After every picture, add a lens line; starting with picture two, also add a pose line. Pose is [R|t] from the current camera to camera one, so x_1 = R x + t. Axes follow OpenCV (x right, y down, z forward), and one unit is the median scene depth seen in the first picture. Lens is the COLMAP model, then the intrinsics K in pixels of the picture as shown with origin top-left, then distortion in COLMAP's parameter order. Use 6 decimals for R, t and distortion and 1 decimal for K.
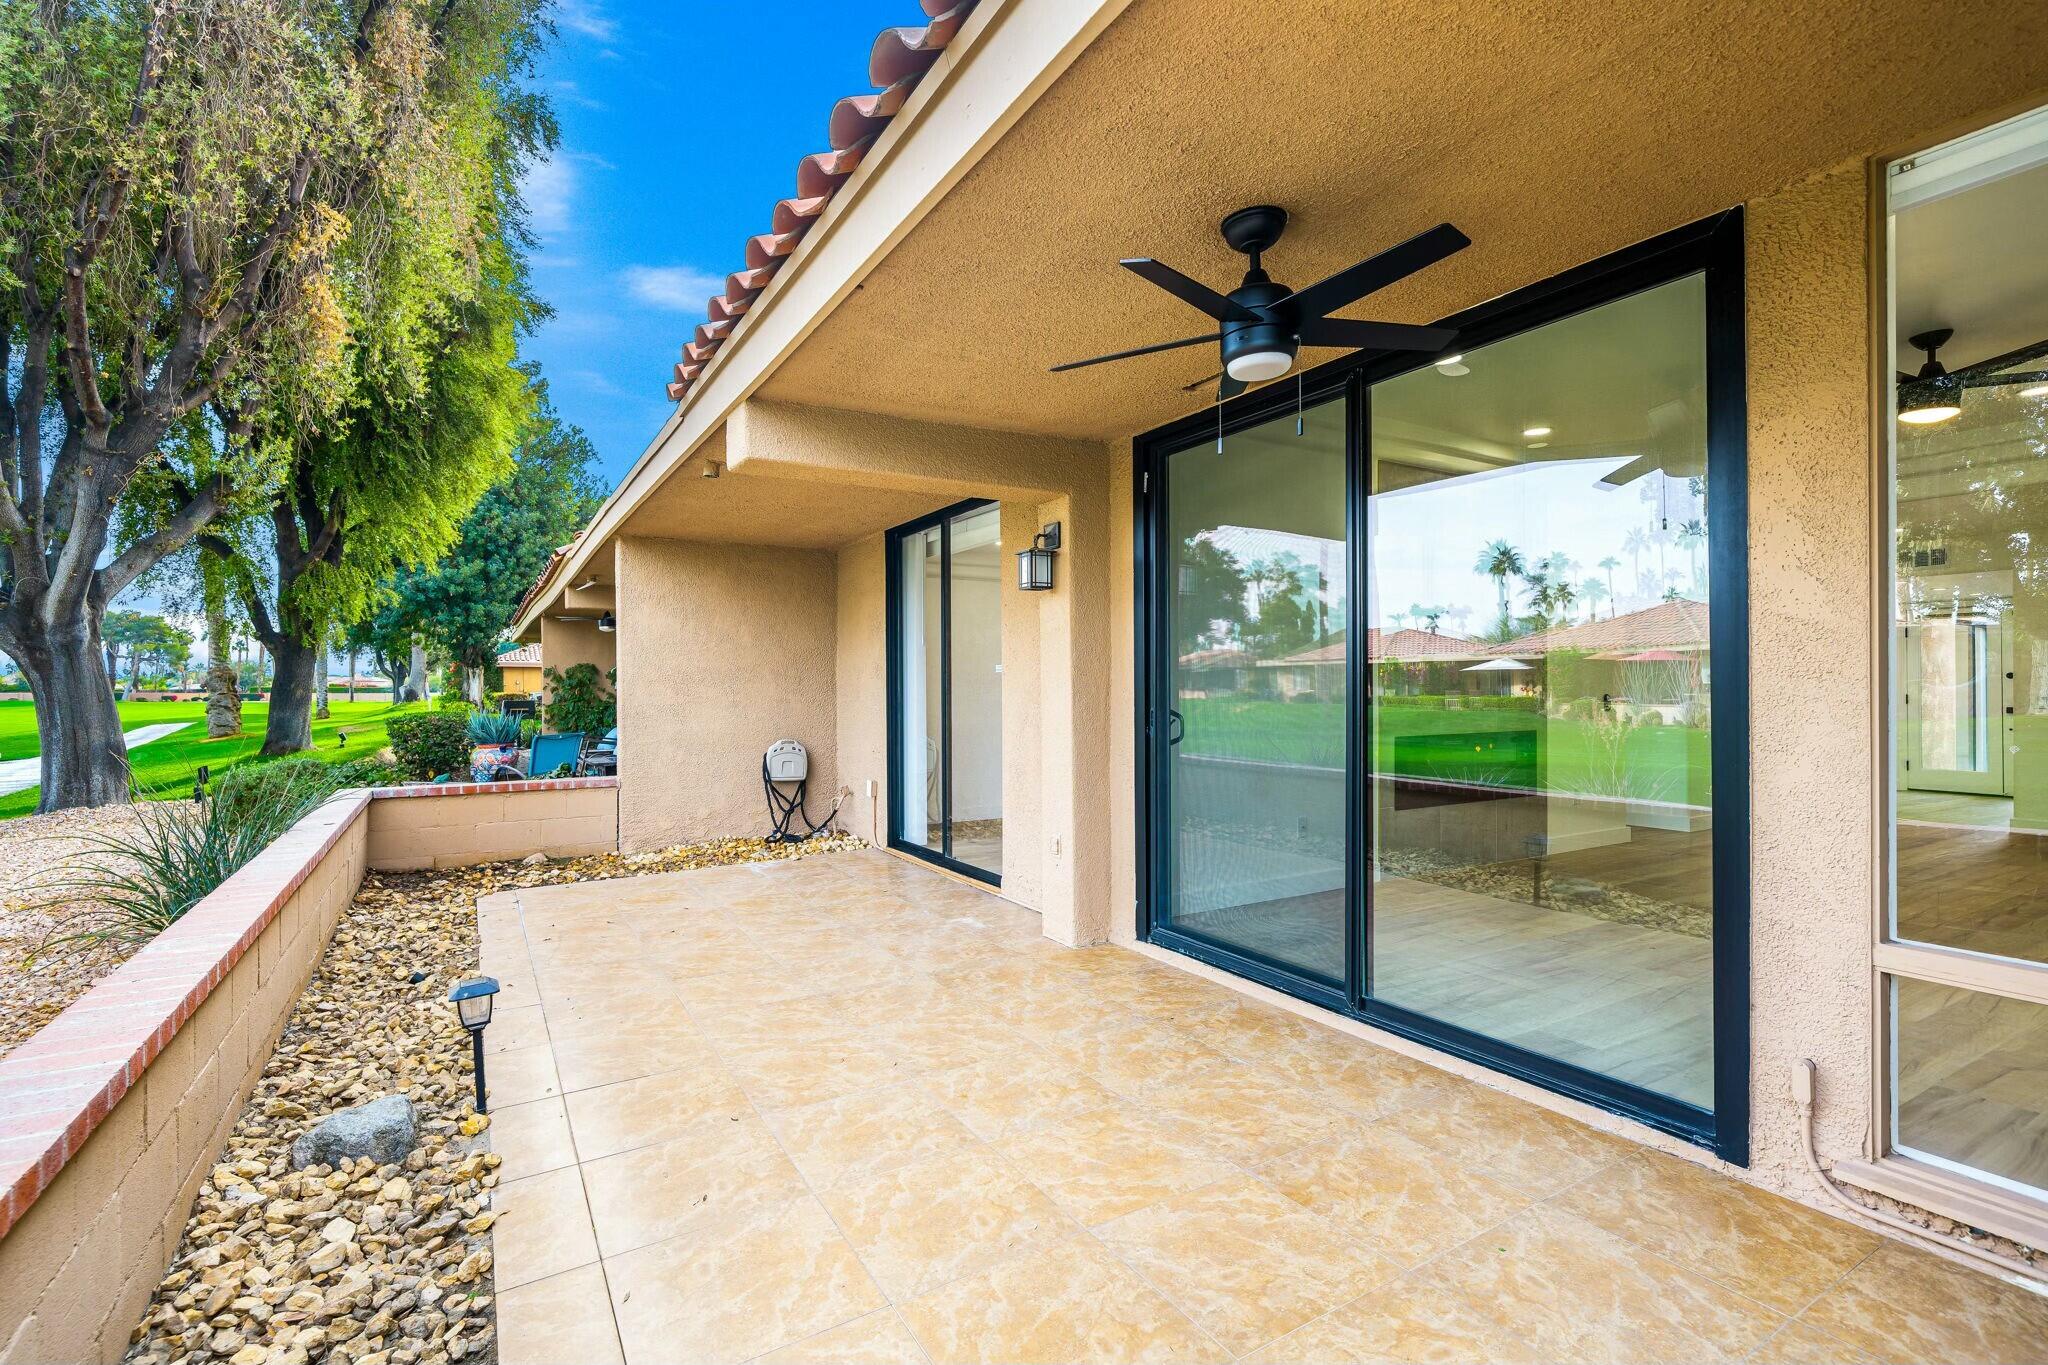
lens RADIAL K [[932.9, 0, 1023.8], [0, 932.9, 686.3], [0, 0, 1]] dist [-0.001352, 0.000306]
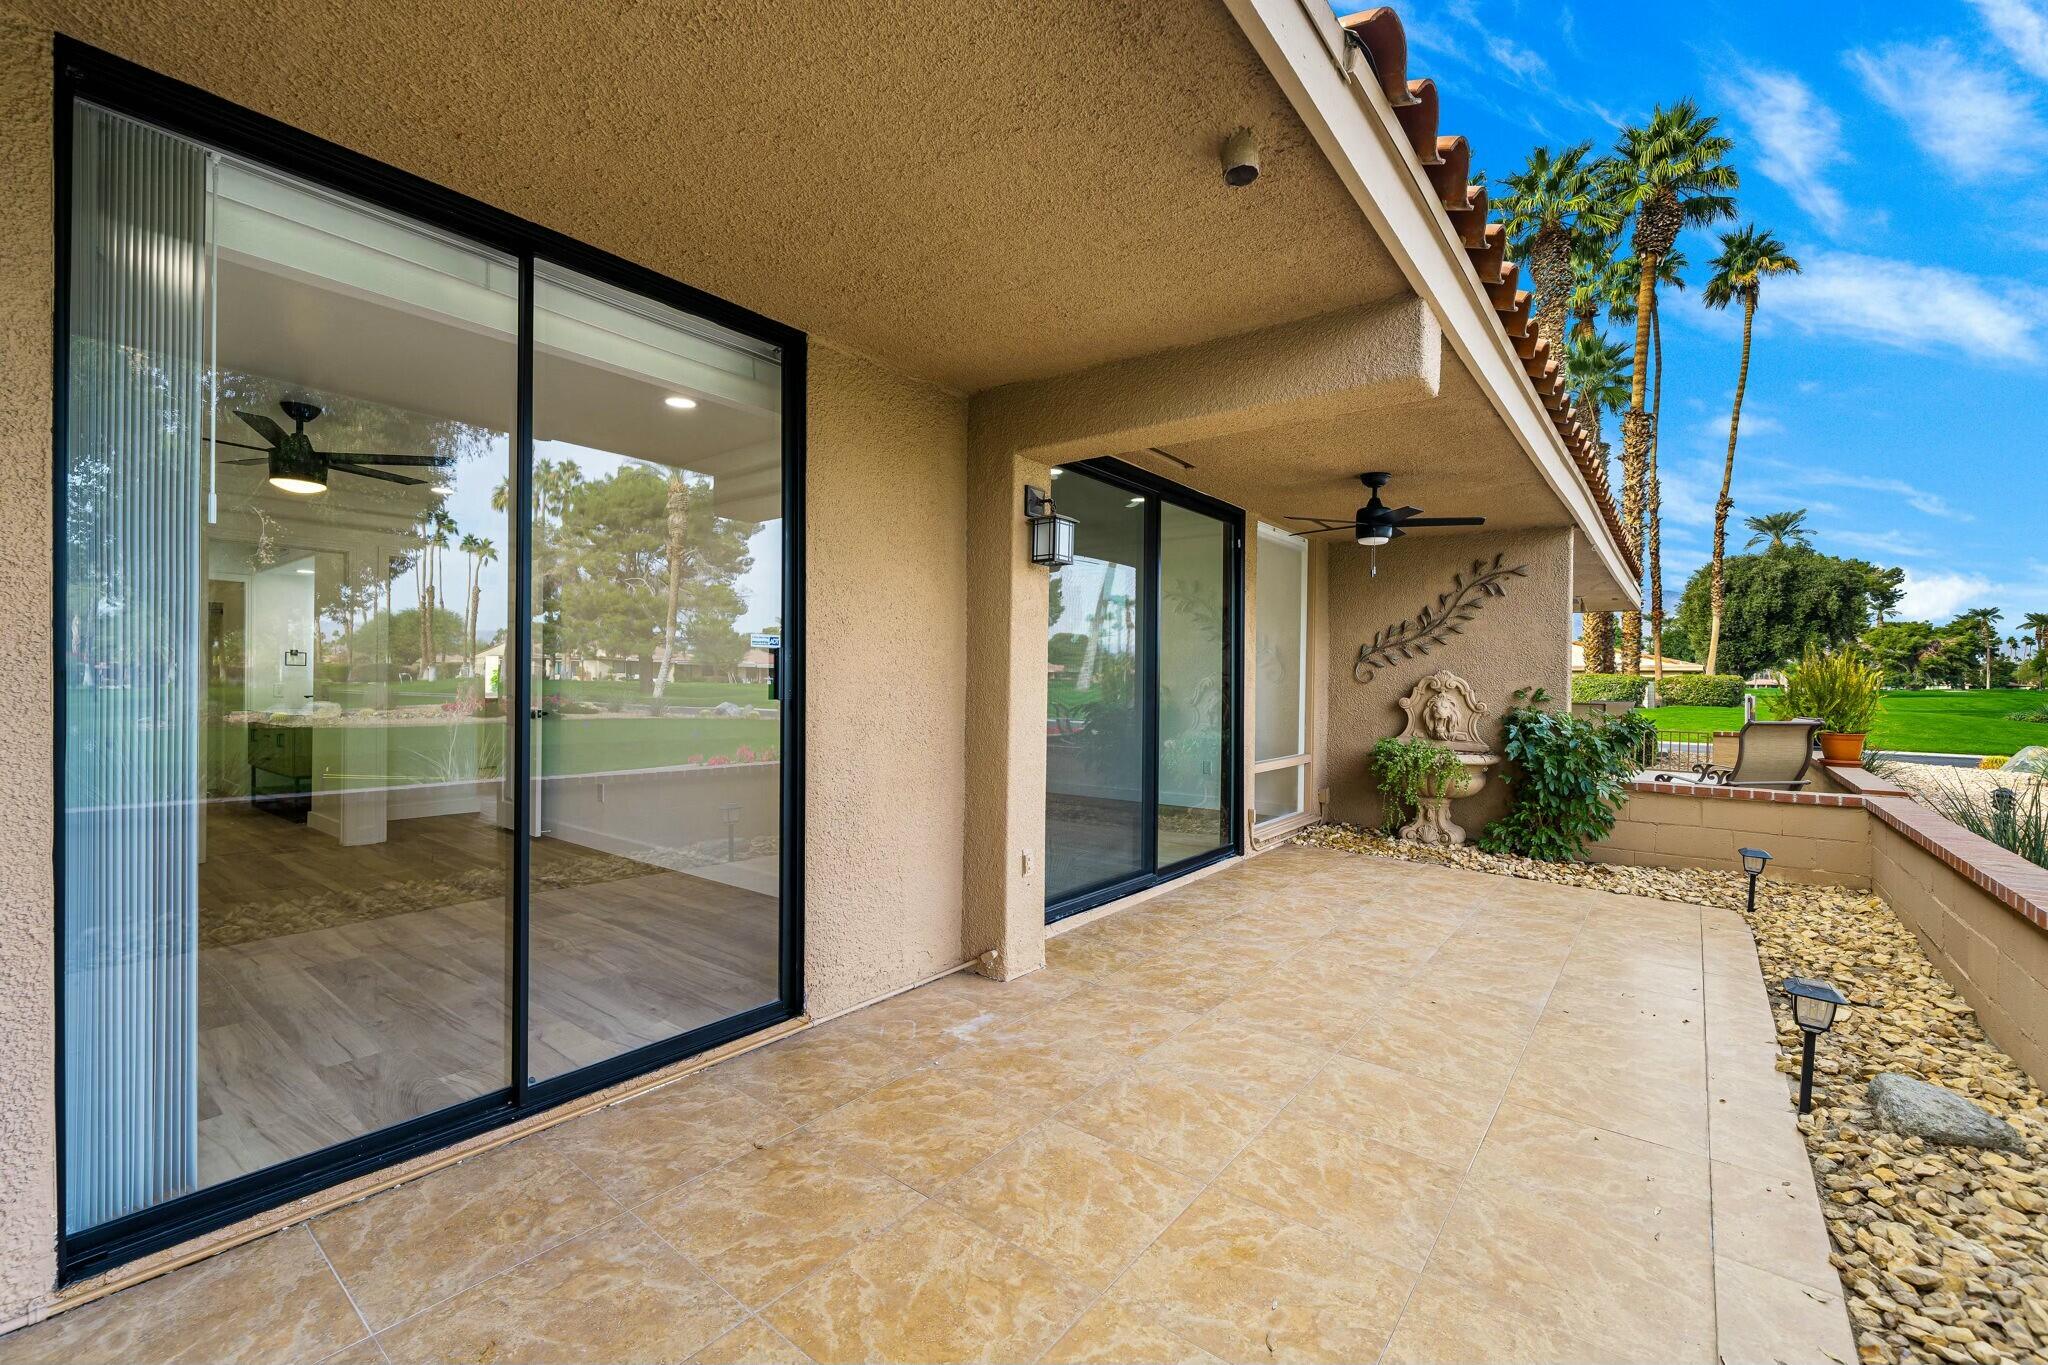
lens RADIAL K [[803.8, 0, 1032.1], [0, 803.8, 678.0], [0, 0, 1]] dist [-0.006326, 0.000844]
pose [[-0.334253, 0.004261, 0.942474, -0.820958], [-0.011200, 0.999901, -0.008492, 0.006099], [-0.942417, -0.013394, -0.334172, 1.526065]]
